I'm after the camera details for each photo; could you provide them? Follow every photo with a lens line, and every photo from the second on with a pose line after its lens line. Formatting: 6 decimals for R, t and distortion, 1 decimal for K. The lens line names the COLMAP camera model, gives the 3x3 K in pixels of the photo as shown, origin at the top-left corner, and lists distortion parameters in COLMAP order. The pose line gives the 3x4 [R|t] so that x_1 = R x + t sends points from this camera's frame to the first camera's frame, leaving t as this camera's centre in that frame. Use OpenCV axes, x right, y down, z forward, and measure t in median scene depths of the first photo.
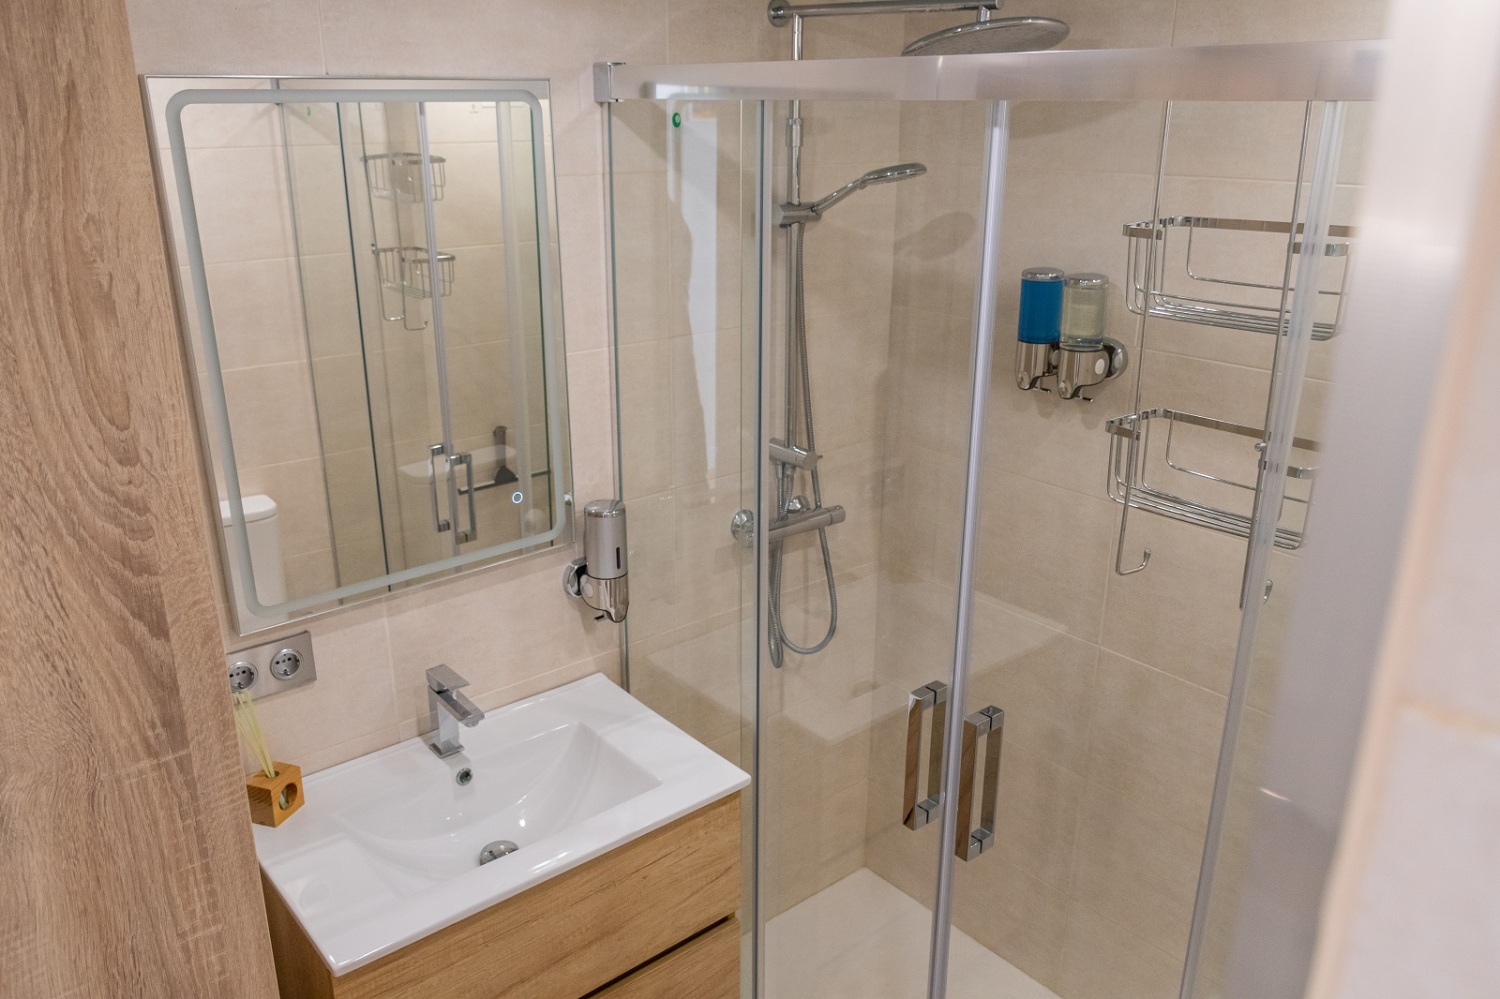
lens RADIAL K [[1144.0, 0, 751.3], [0, 1144.0, 517.9], [0, 0, 1]] dist [-0.010462, -0.001987]
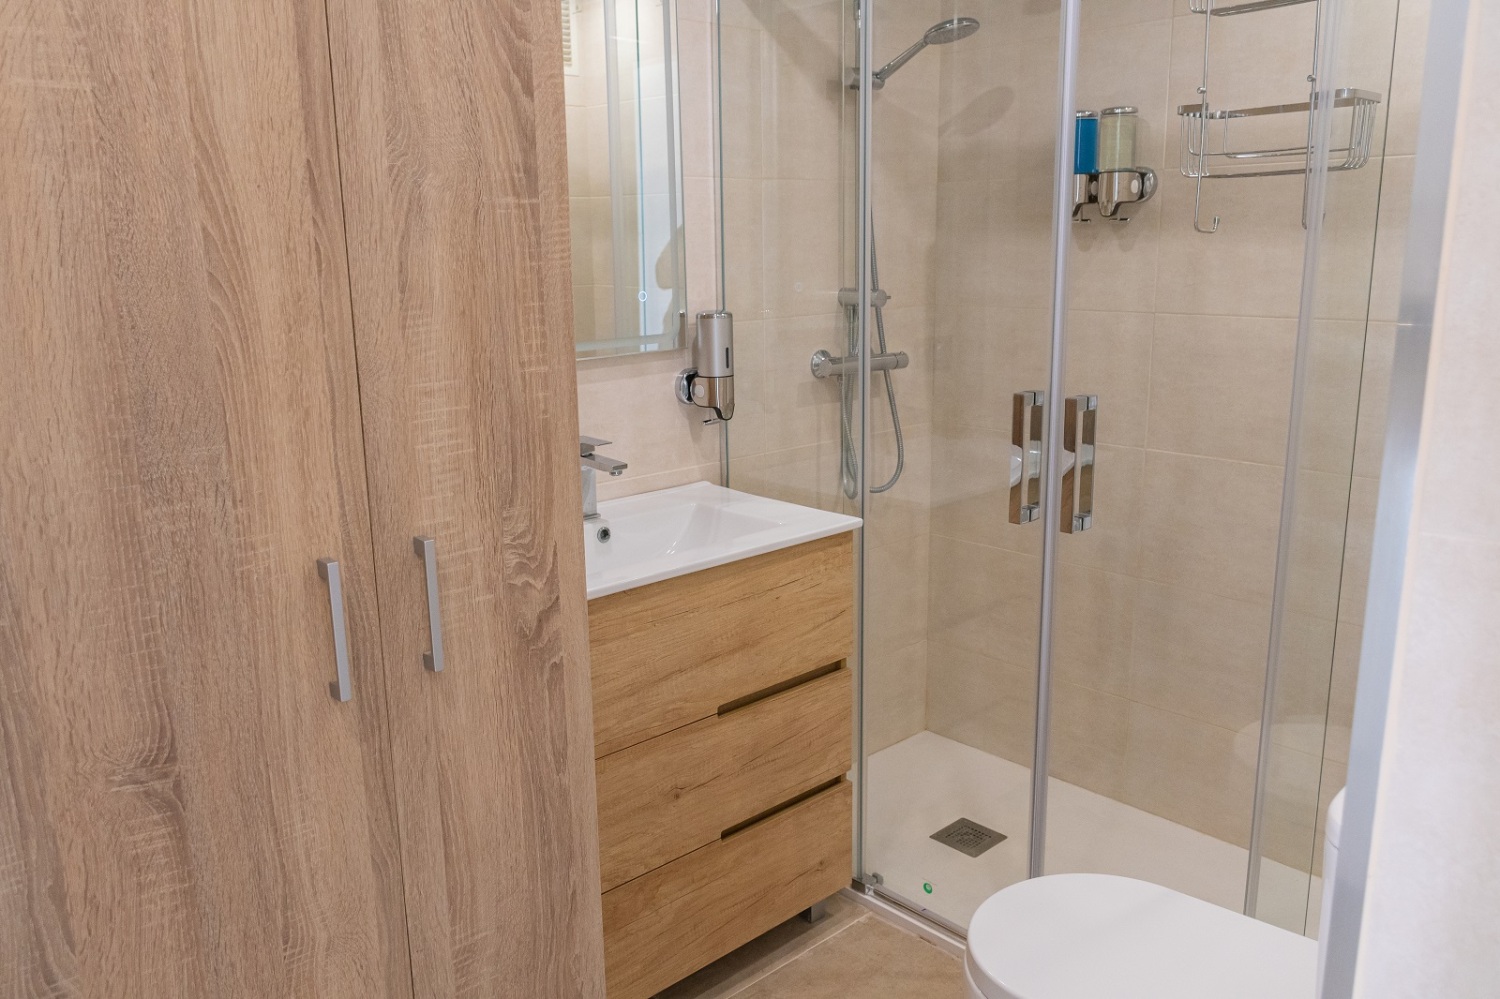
lens RADIAL K [[1145.6, 0, 748.9], [0, 1145.6, 510.9], [0, 0, 1]] dist [-0.009650, 0.006876]
pose [[0.998871, -0.030688, 0.036264, -0.156137], [0.034627, 0.992932, -0.113523, 0.349396], [-0.032524, 0.114651, 0.992873, -0.120823]]
